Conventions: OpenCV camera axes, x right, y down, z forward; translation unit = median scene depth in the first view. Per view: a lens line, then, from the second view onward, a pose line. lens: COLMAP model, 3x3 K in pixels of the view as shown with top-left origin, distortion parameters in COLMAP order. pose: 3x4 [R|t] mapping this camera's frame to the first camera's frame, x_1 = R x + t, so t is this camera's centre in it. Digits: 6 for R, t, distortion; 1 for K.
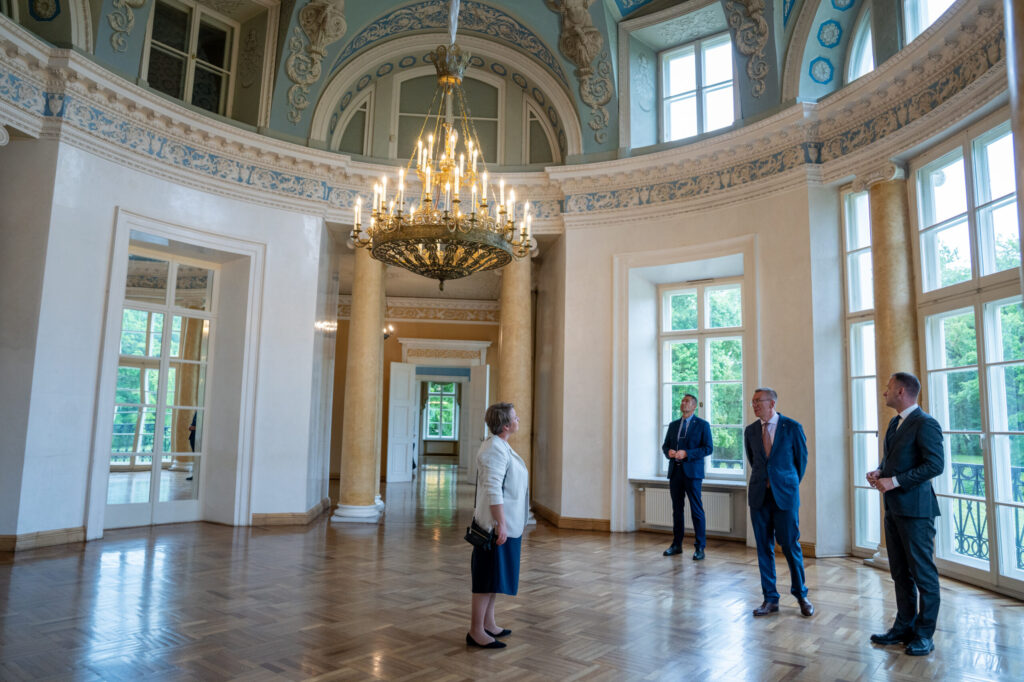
lens RADIAL K [[685.0, 0, 527.5], [0, 685.0, 340.7], [0, 0, 1]] dist [-0.111852, 0.079230]
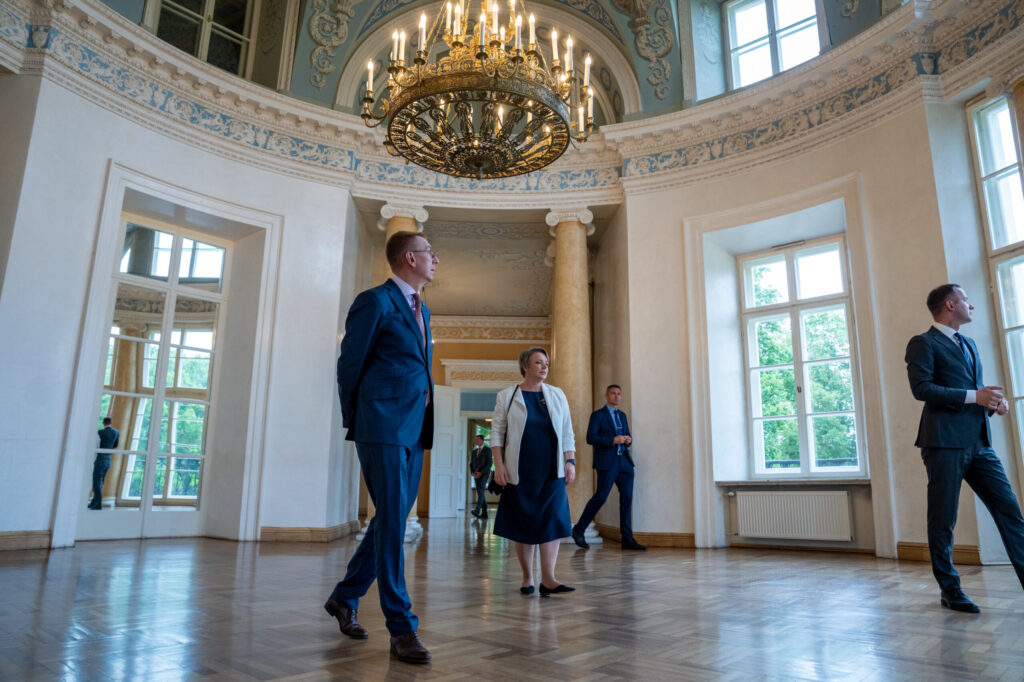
lens RADIAL K [[685.0, 0, 527.5], [0, 685.0, 340.7], [0, 0, 1]] dist [-0.111852, 0.079230]
pose [[0.997150, -0.027355, -0.070305, -0.013972], [0.020656, 0.995329, -0.094302, 0.107229], [0.072556, 0.092581, 0.993058, 0.164005]]
